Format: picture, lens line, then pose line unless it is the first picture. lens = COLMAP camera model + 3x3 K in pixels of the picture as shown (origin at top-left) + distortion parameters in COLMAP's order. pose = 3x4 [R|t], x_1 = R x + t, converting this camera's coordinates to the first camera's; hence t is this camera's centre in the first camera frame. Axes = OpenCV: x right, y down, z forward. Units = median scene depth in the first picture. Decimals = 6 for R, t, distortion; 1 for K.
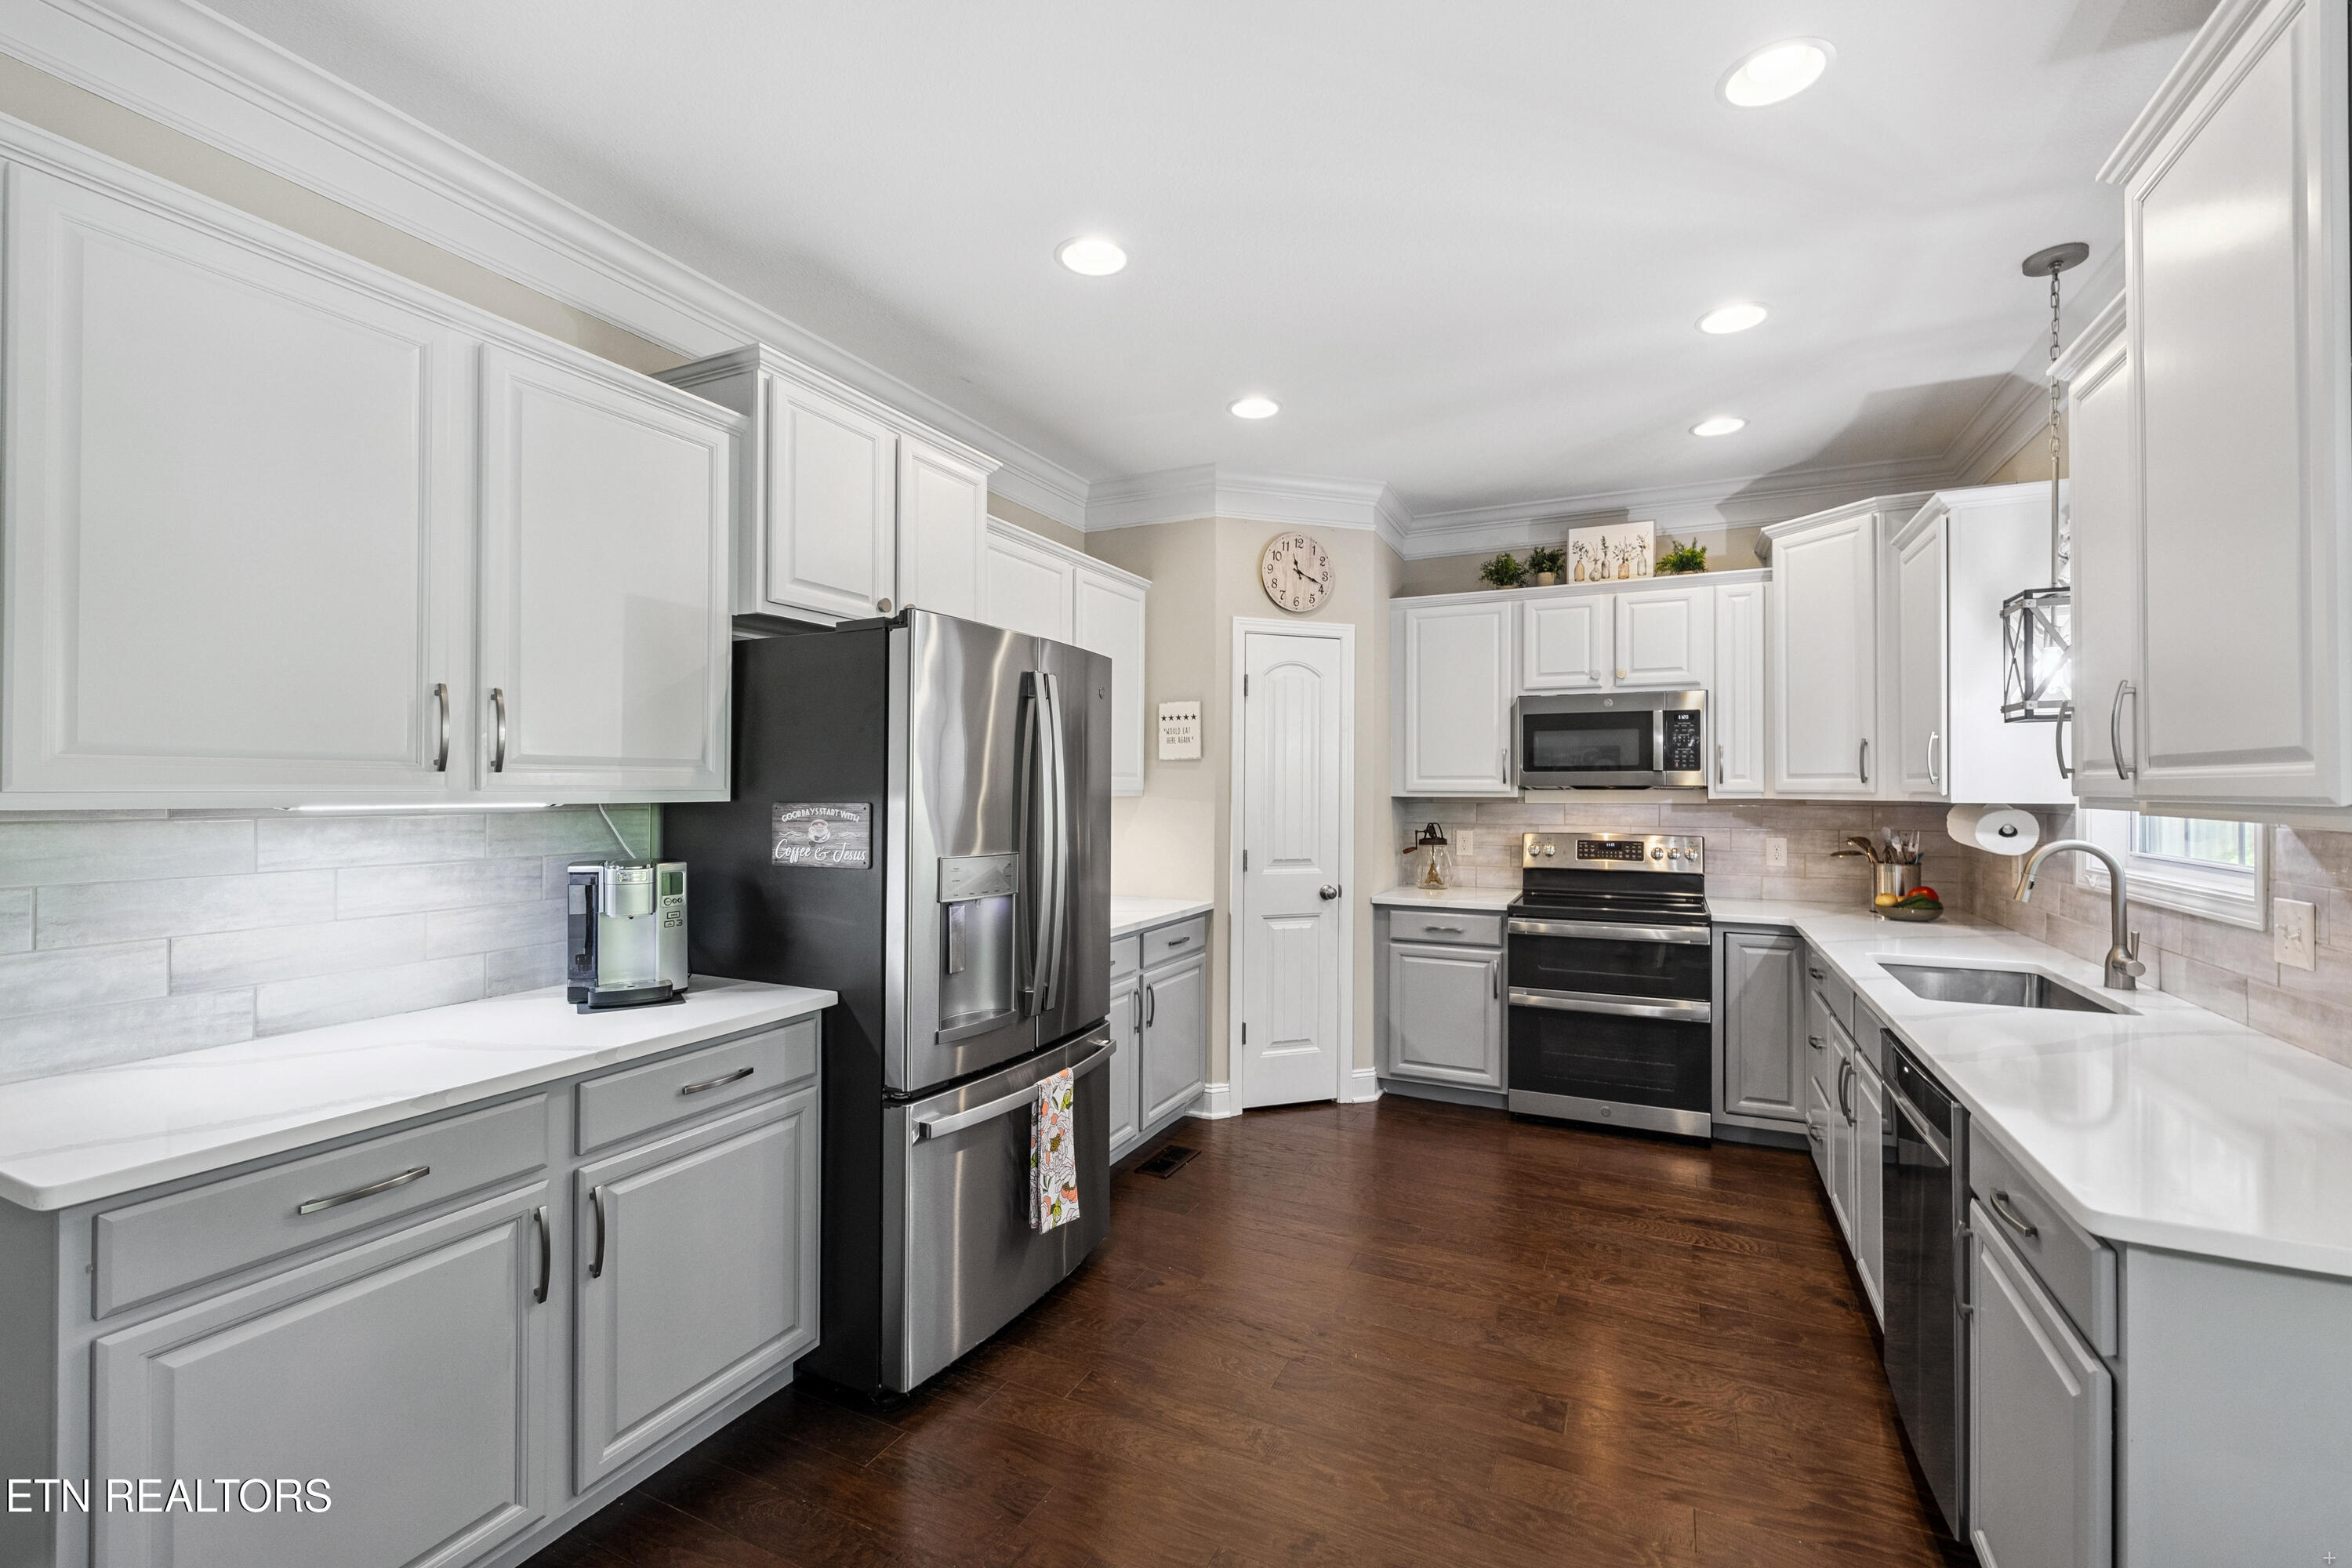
lens RADIAL K [[1003.0, 0, 1174.6], [0, 1003.0, 783.1], [0, 0, 1]] dist [0.000266, 0.000562]
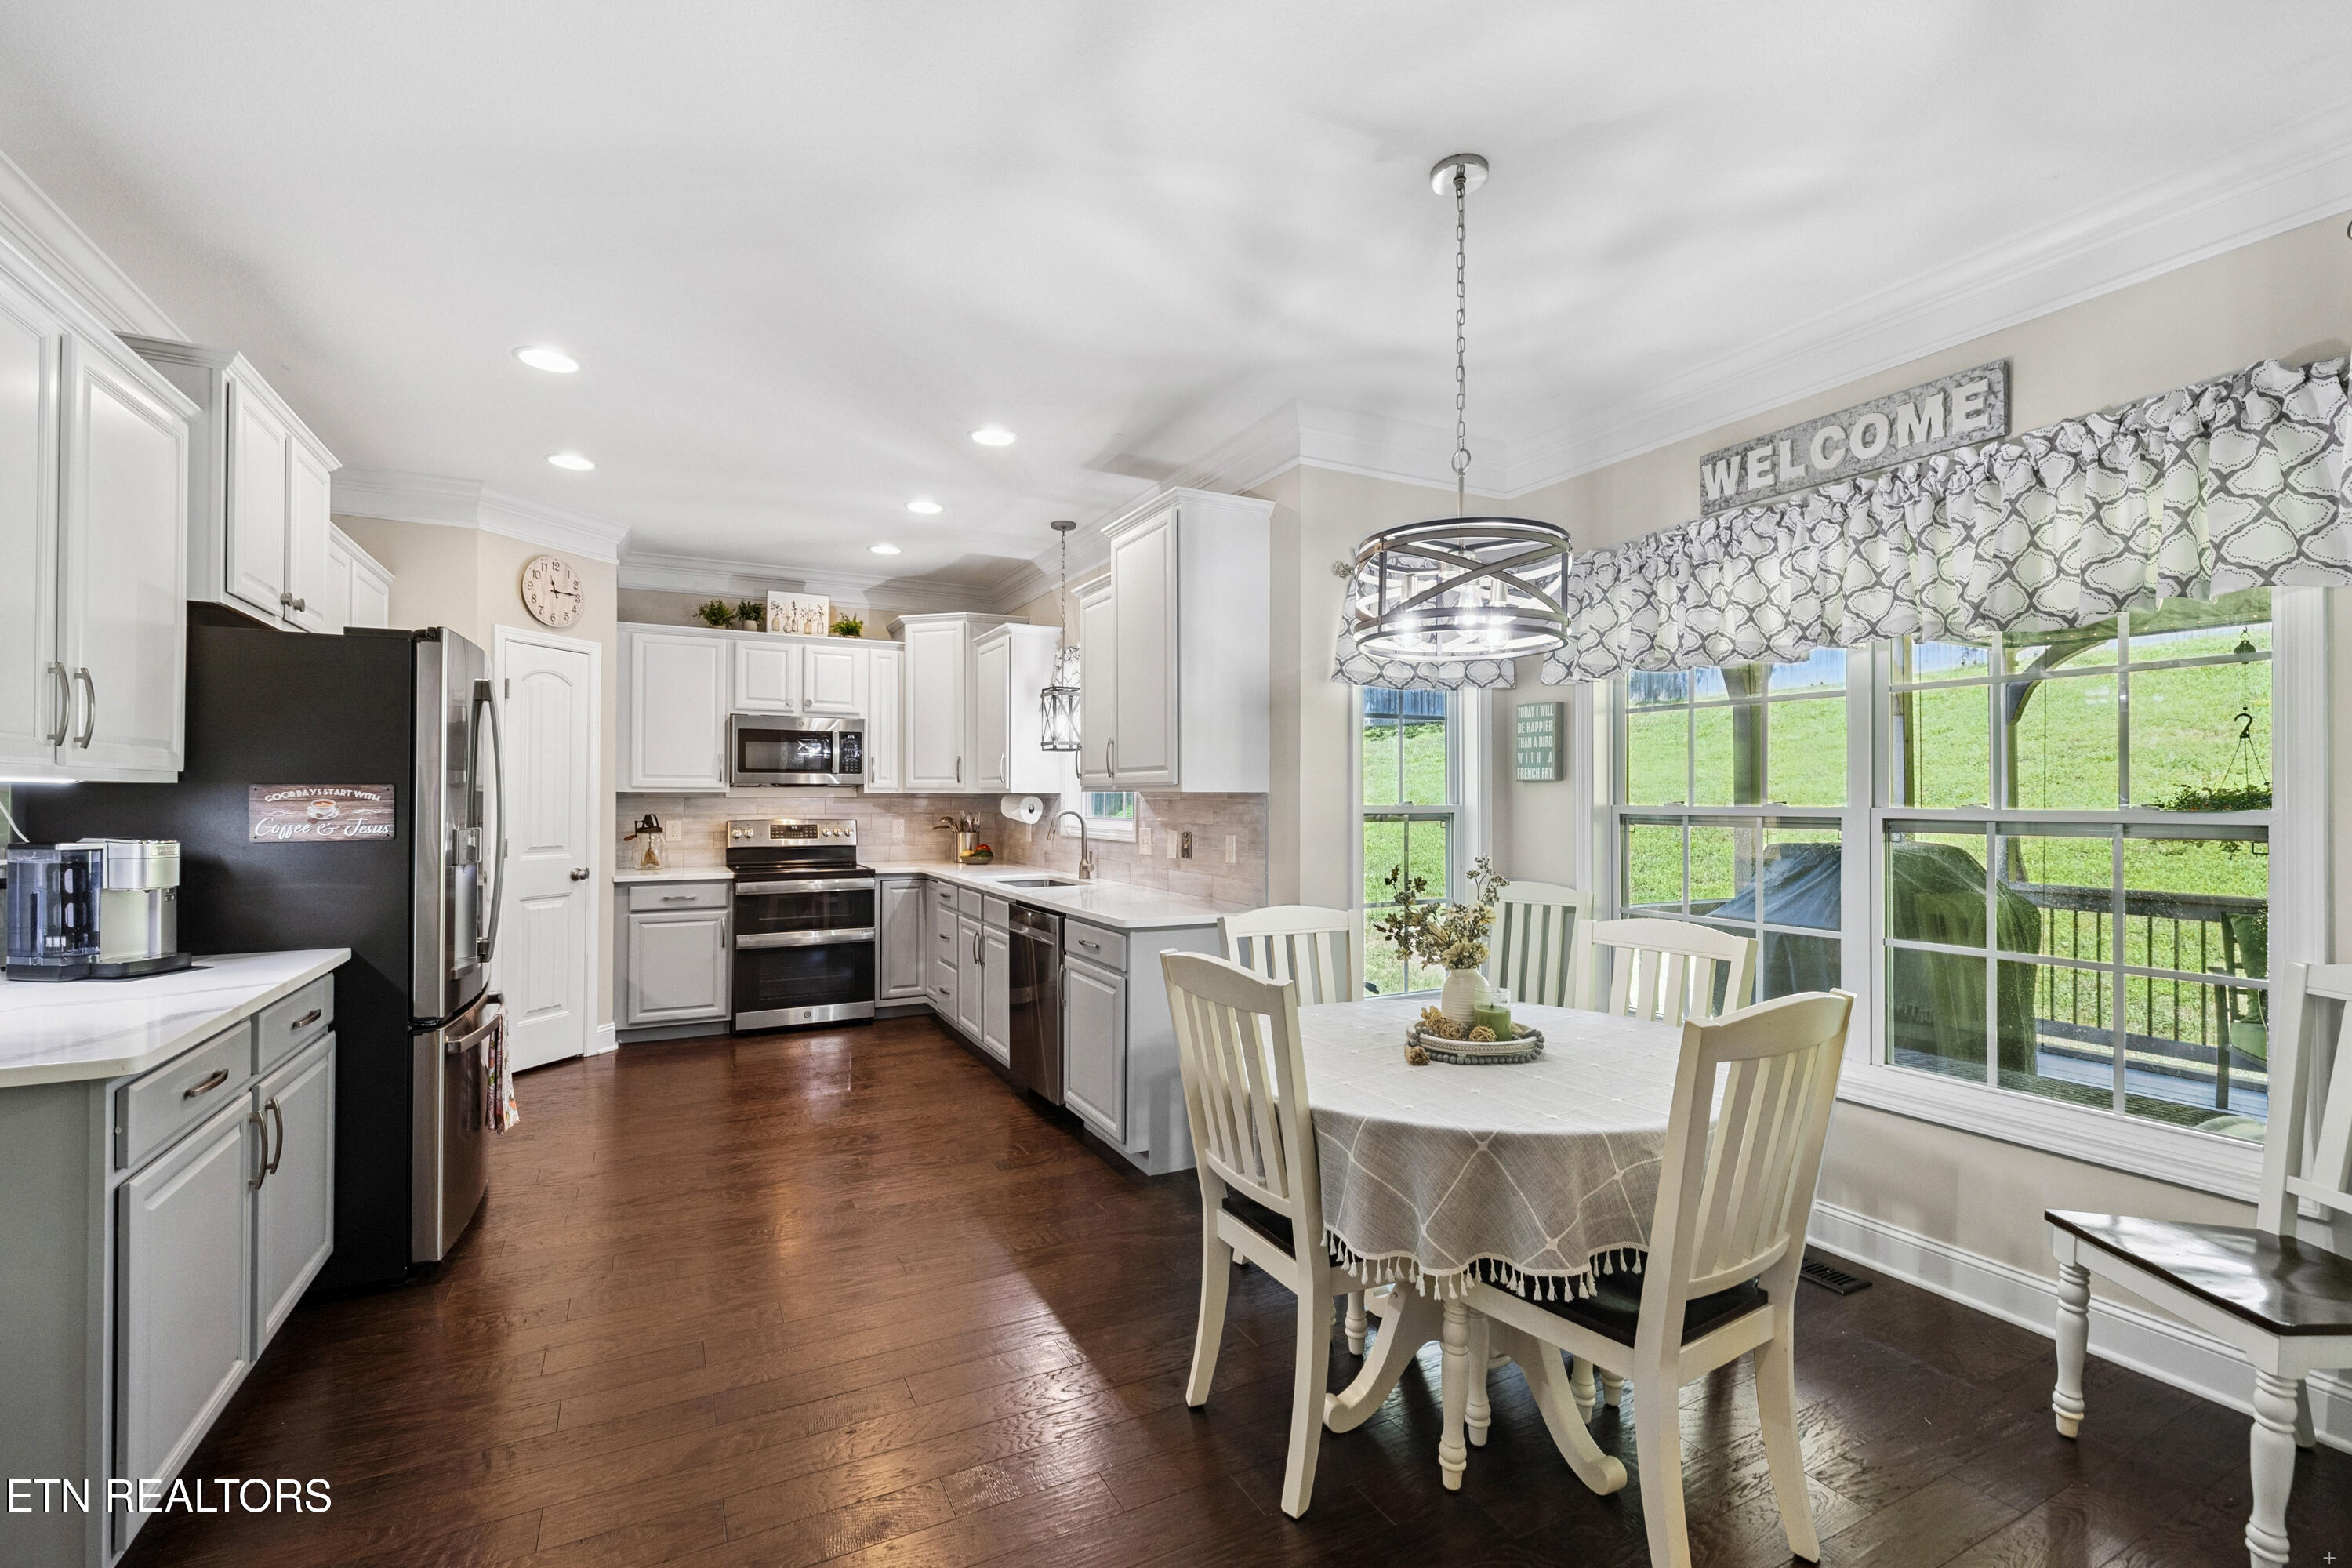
lens RADIAL K [[1003.0, 0, 1173.2], [0, 1003.0, 790.8], [0, 0, 1]] dist [0.000266, 0.000562]
pose [[0.597118, 0.005094, 0.802138, -0.373242], [-0.005453, 0.999983, -0.002291, 0.012990], [-0.802135, -0.003006, 0.597135, -0.239040]]
